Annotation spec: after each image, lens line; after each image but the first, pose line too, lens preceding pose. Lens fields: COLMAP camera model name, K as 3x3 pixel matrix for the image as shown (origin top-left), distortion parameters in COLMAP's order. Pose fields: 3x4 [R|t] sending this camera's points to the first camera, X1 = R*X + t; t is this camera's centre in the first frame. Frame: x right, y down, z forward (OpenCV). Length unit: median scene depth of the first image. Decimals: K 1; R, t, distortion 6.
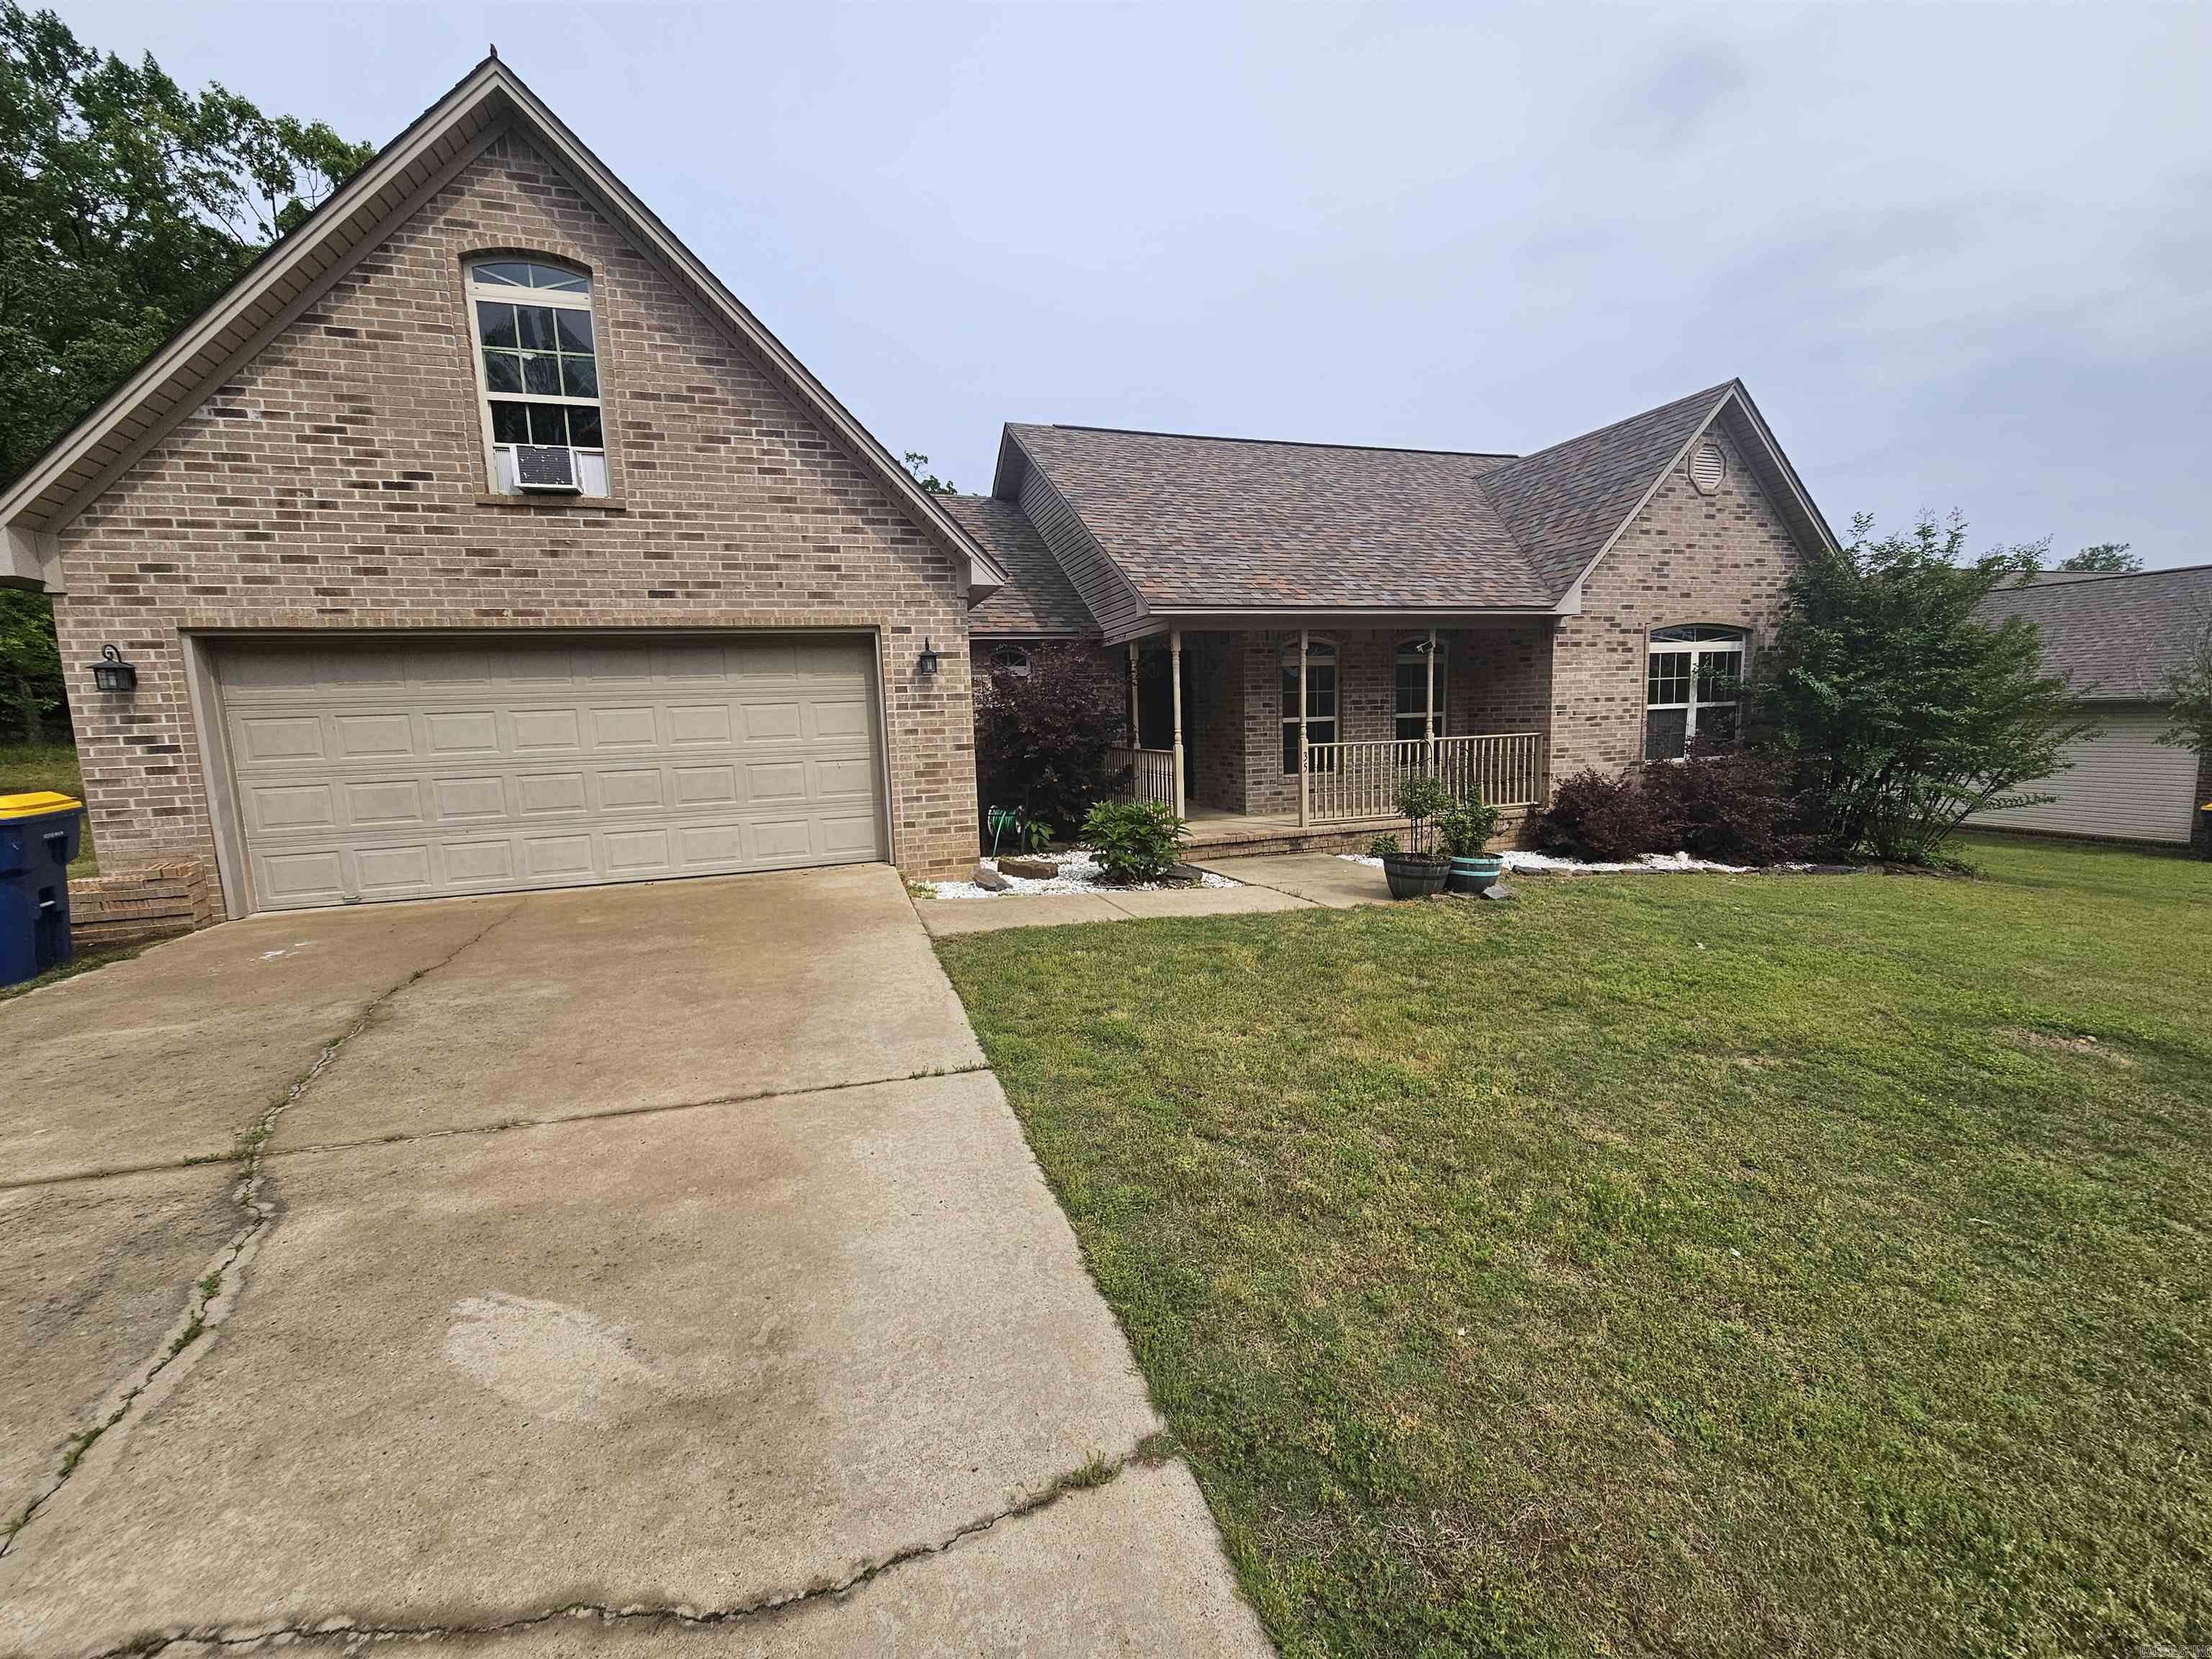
lens RADIAL K [[910.7, 0, 1105.6], [0, 910.7, 829.0], [0, 0, 1]] dist [-0.001563, 0.002687]
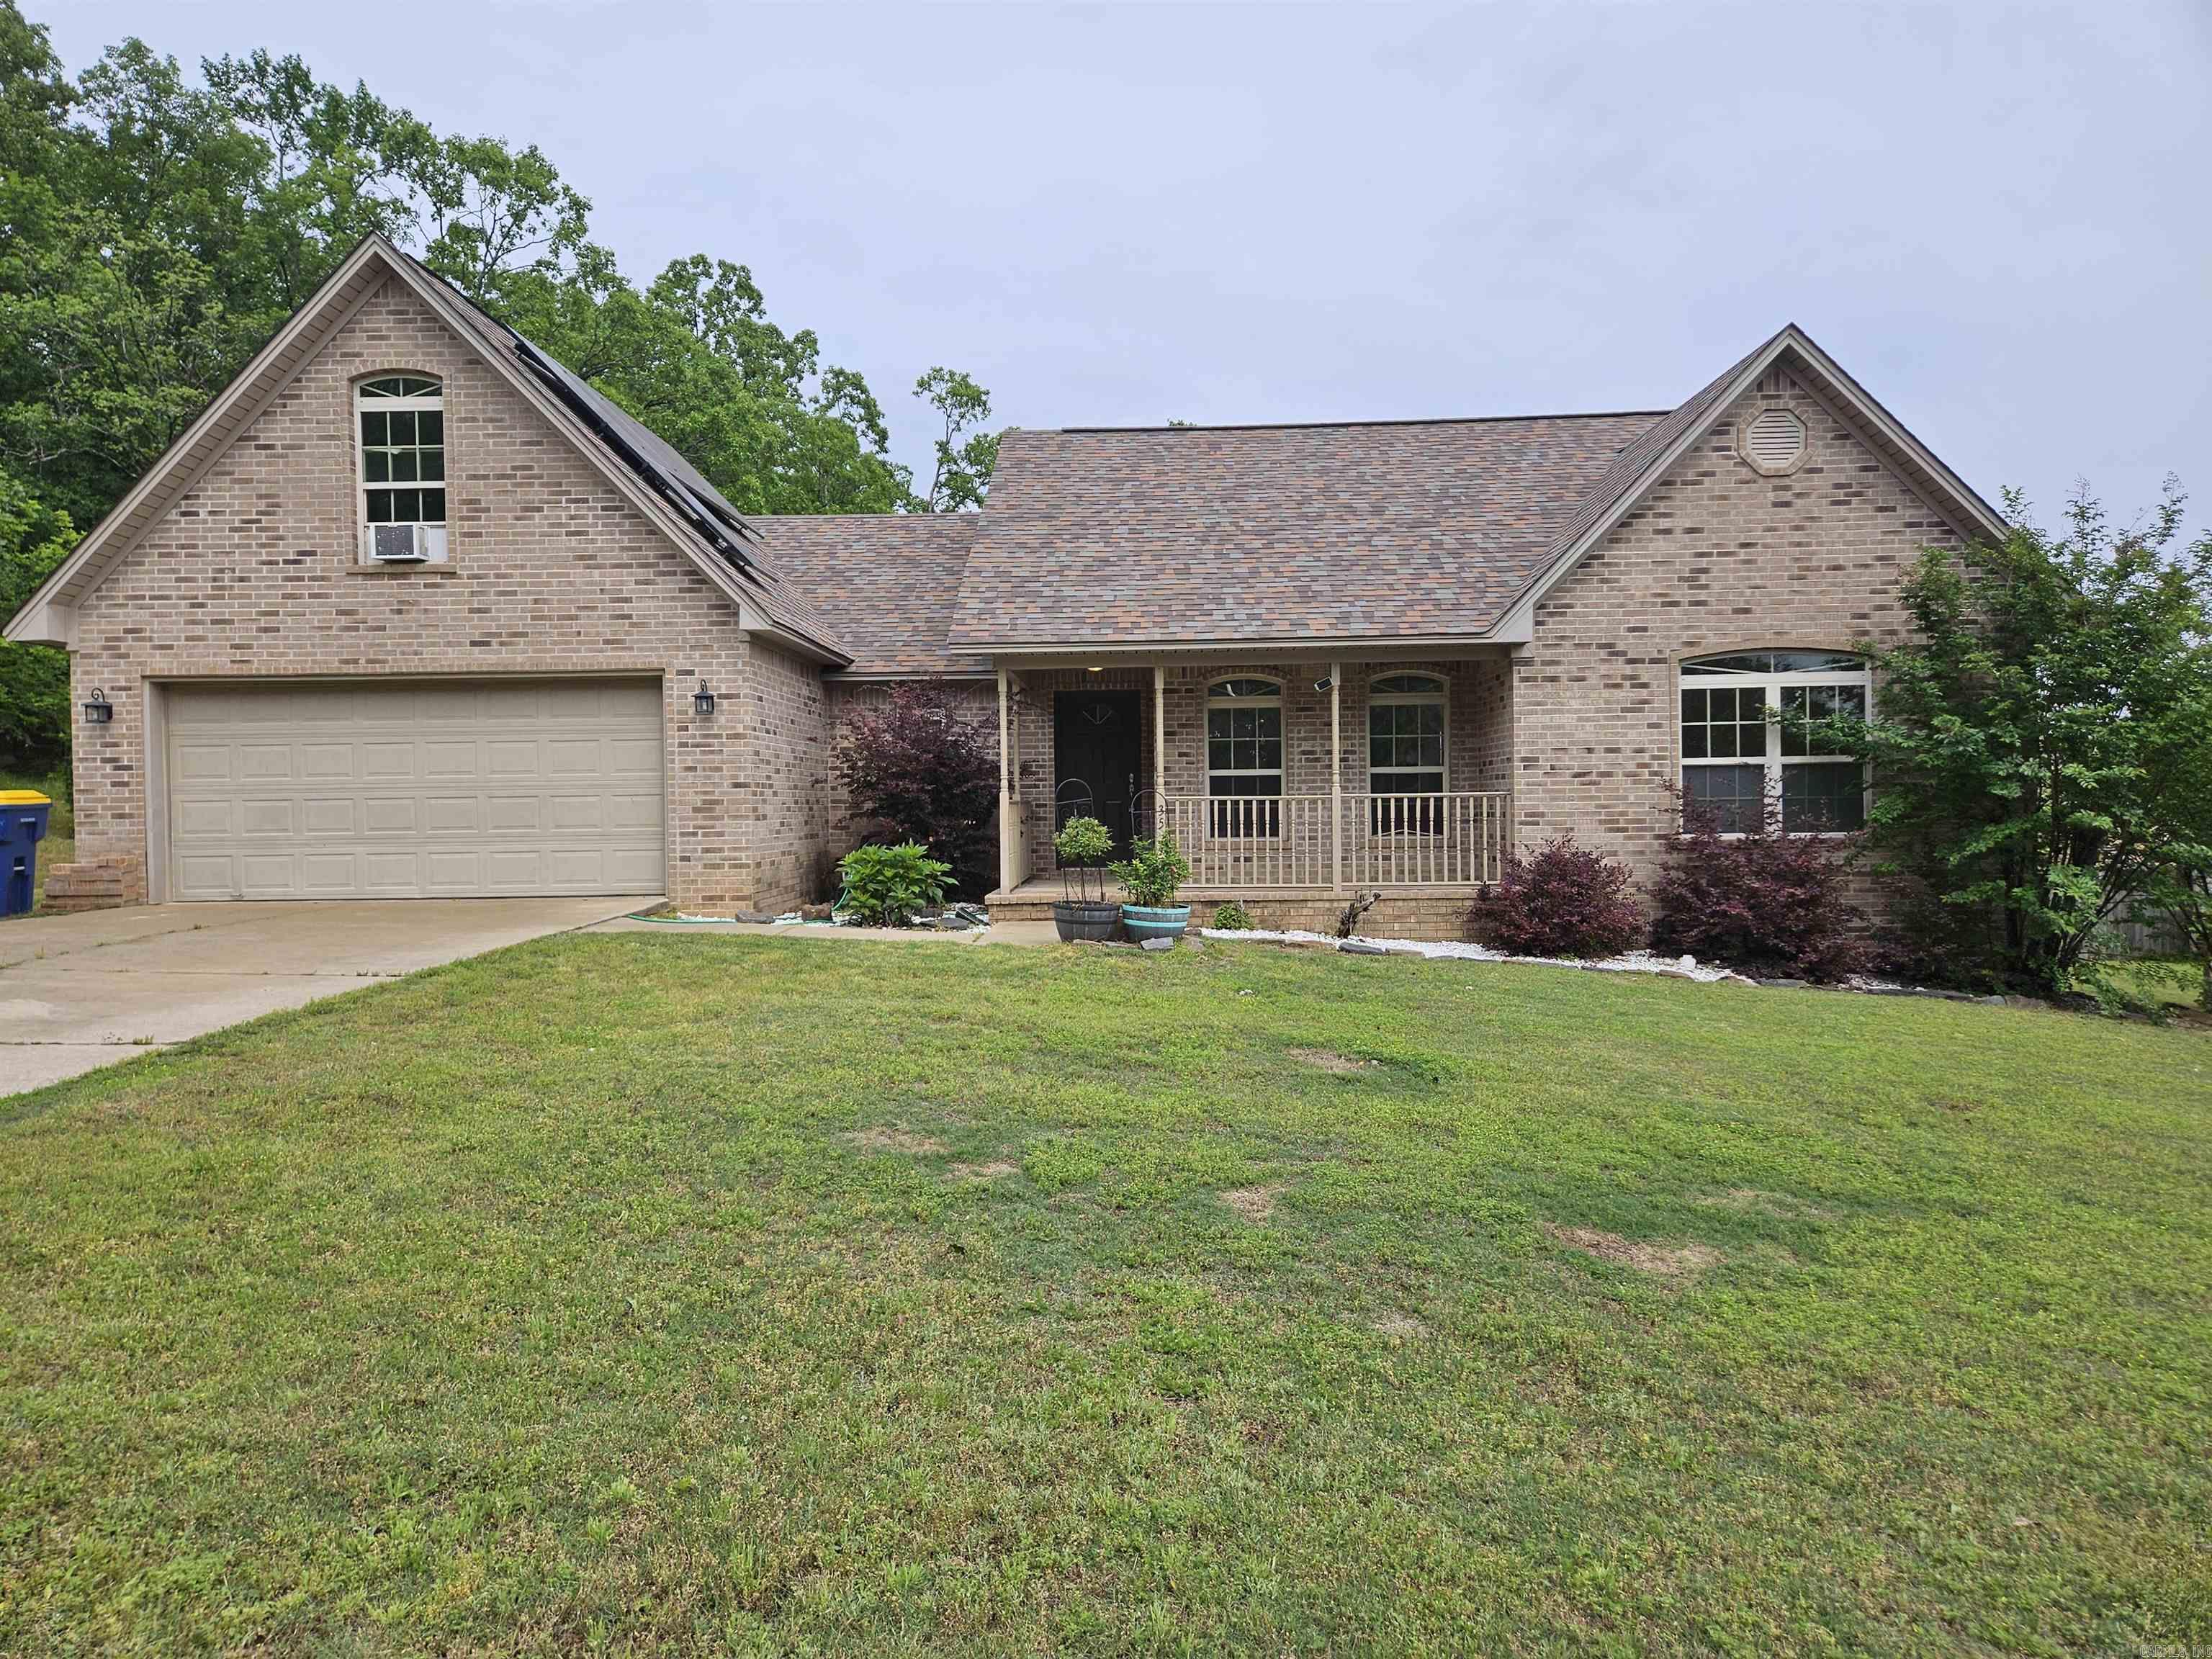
lens RADIAL K [[1506.6, 0, 1108.2], [0, 1506.6, 832.5], [0, 0, 1]] dist [0.058170, -0.002980]
pose [[0.933828, 0.026810, -0.356717, 0.921831], [-0.063360, 0.993818, -0.091172, 0.100164], [0.352067, 0.107740, 0.929753, -0.465813]]
